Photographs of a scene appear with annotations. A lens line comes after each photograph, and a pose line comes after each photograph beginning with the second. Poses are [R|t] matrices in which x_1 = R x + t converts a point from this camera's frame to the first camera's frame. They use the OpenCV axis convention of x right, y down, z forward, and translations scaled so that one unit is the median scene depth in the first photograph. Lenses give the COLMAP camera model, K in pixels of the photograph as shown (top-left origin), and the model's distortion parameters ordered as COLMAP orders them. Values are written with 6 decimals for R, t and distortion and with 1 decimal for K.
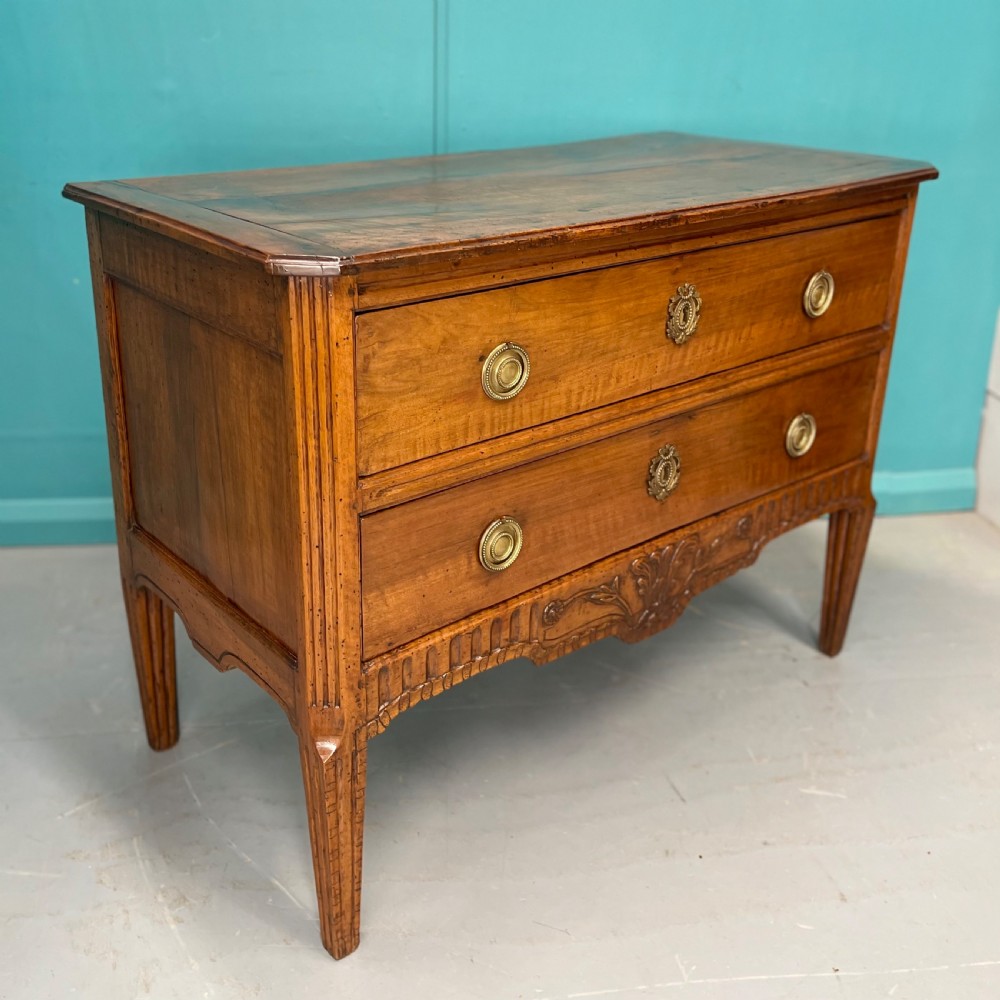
lens RADIAL K [[1081.8, 0, 465.3], [0, 1081.8, 397.2], [0, 0, 1]] dist [0.088755, -0.102948]
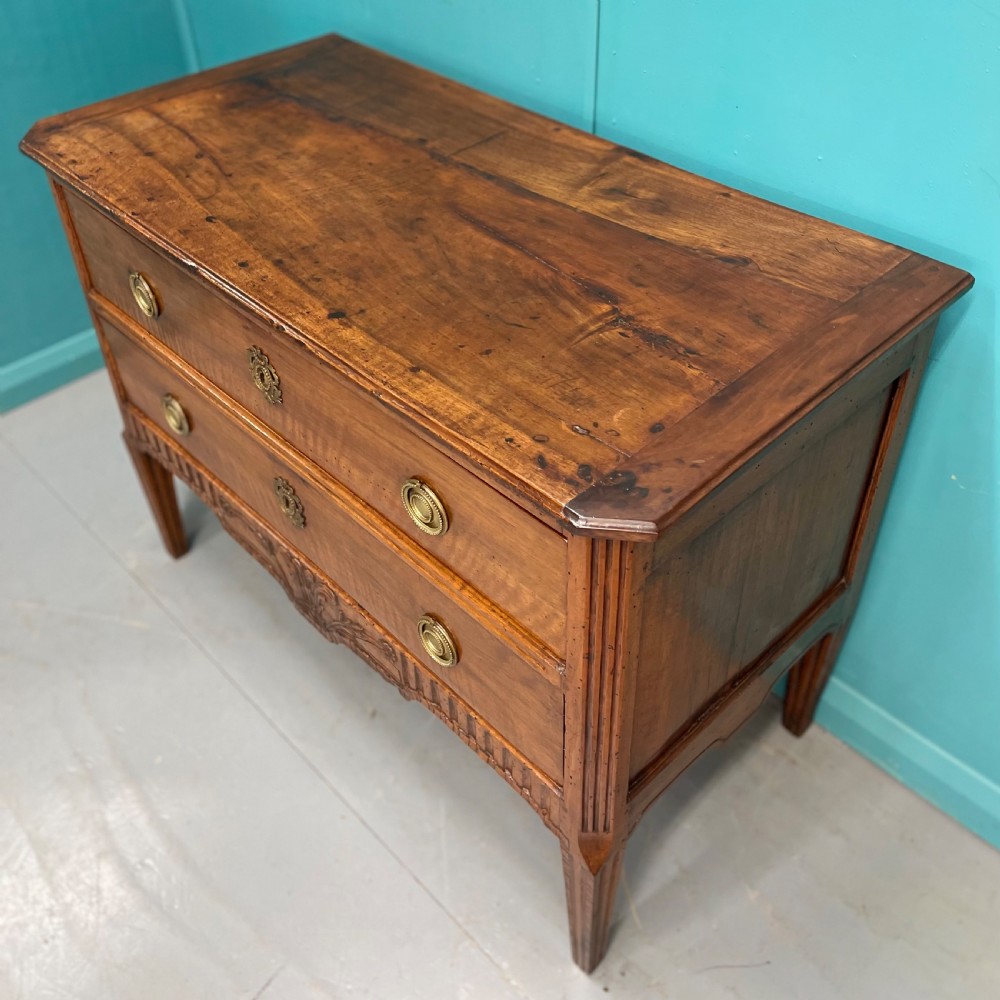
lens RADIAL K [[1048.1, 0, 499.6], [0, 1048.1, 387.6], [0, 0, 1]] dist [0.039541, -0.016453]
pose [[0.083587, 0.596011, -0.798614, 1.043091], [-0.313165, 0.776526, 0.546749, -0.691683], [0.946013, 0.204397, 0.251558, 1.054835]]
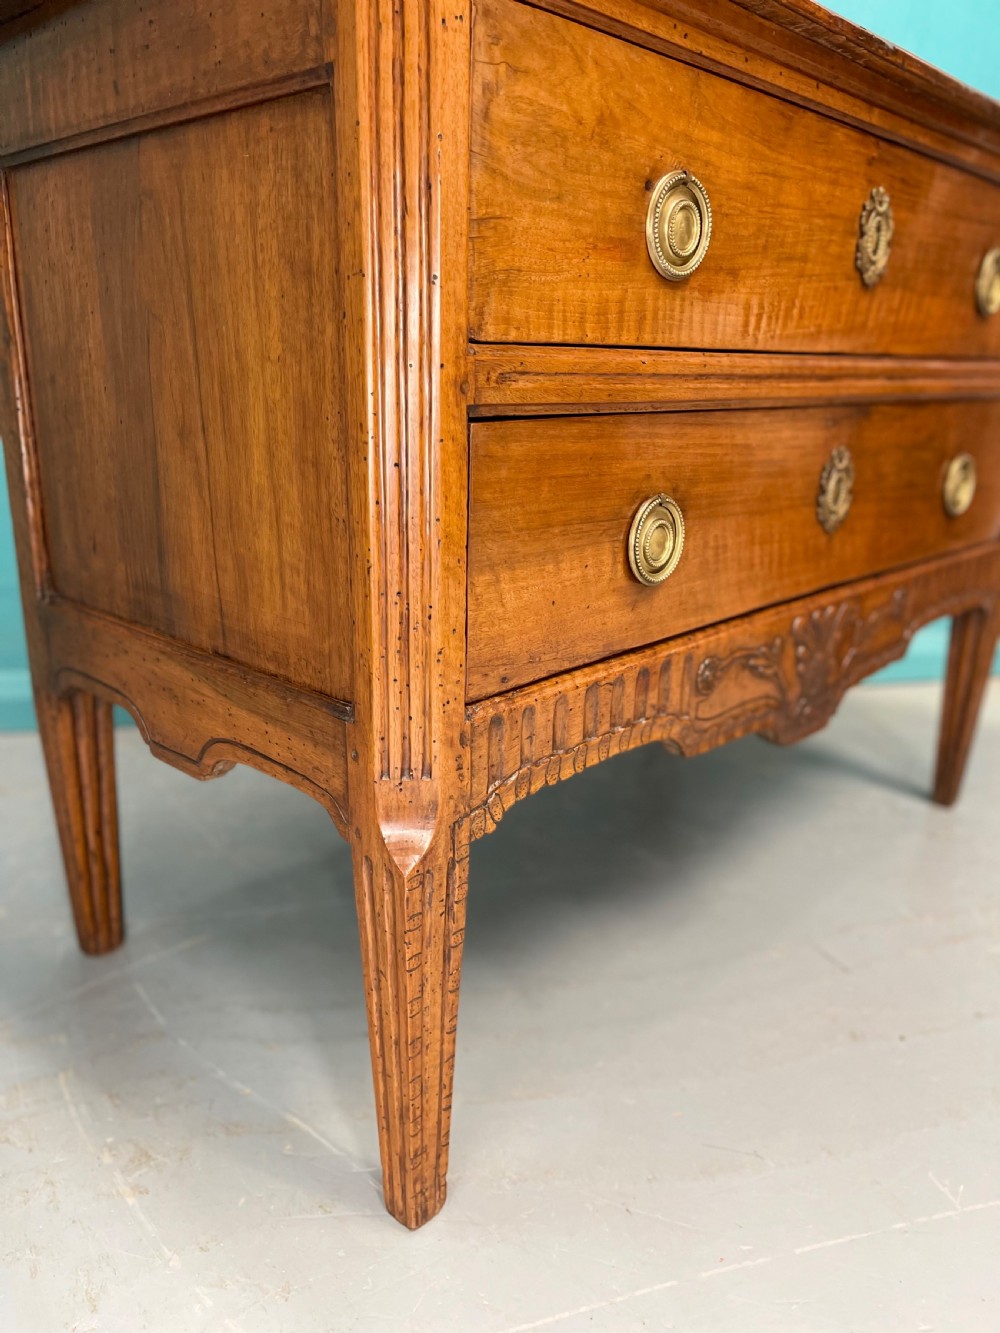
lens RADIAL K [[1004.3, 0, 500.0], [0, 1004.3, 666.5], [0, 0, 1]] dist [0.093277, -0.136517]
pose [[0.992194, -0.028910, 0.121303, -0.132587], [0.034017, 0.998611, -0.040245, 0.232618], [-0.119971, 0.044057, 0.991799, 0.435518]]
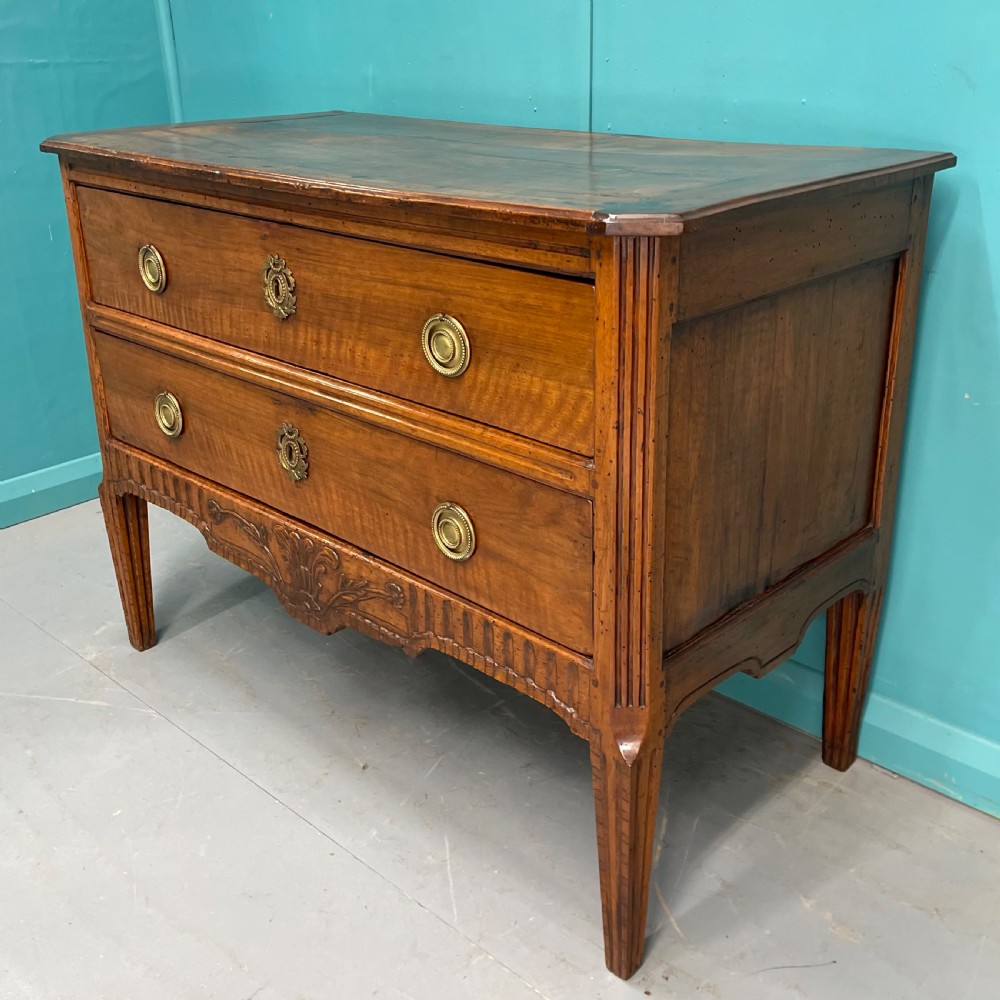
lens RADIAL K [[1158.9, 0, 502.6], [0, 1158.9, 430.5], [0, 0, 1]] dist [0.053516, -0.023303]
pose [[0.119435, 0.327066, -0.937424, 1.337483], [-0.315062, 0.907867, 0.276613, -0.335653], [0.941526, 0.262309, 0.211477, 1.094352]]
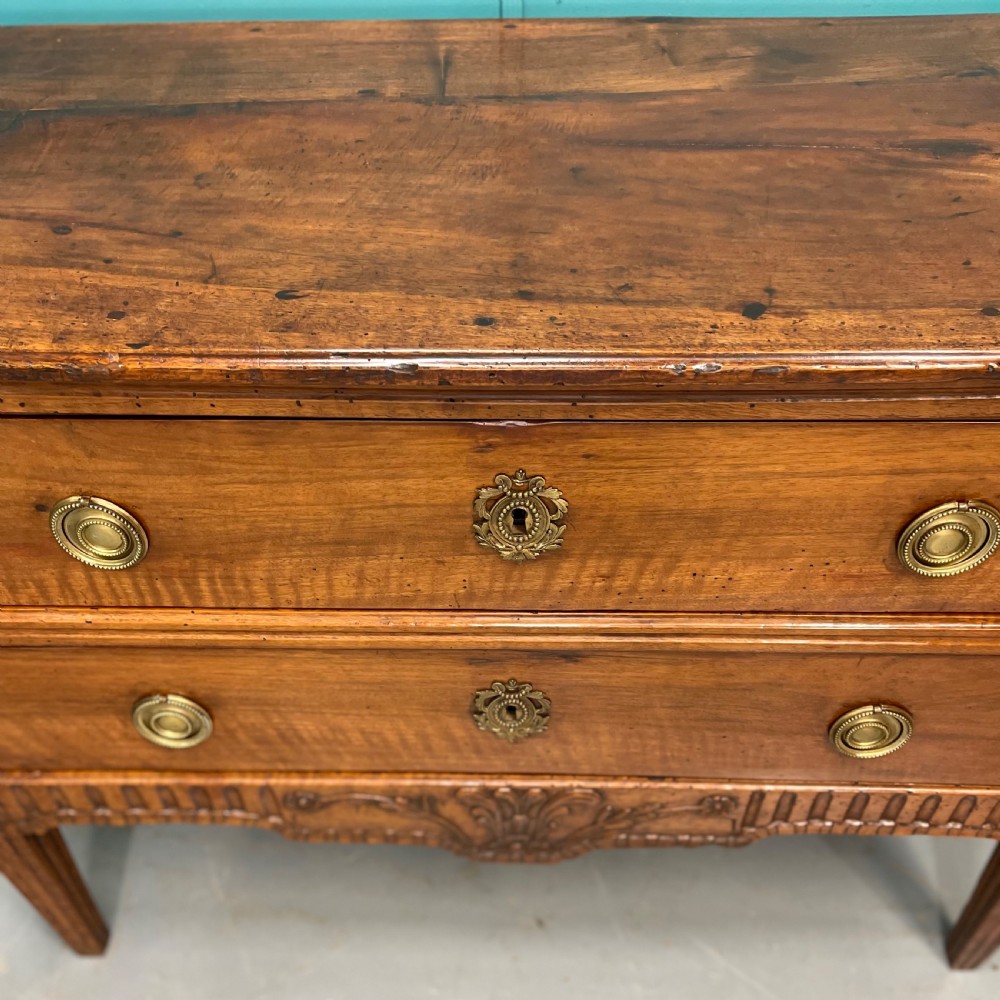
lens RADIAL K [[1024.8, 0, 498.6], [0, 1024.8, 651.5], [0, 0, 1]] dist [0.058658, -0.128867]
pose [[0.754880, 0.470801, -0.456621, 0.499459], [-0.191828, 0.824259, 0.532728, -0.318532], [0.627182, -0.314553, 0.712530, 0.665506]]
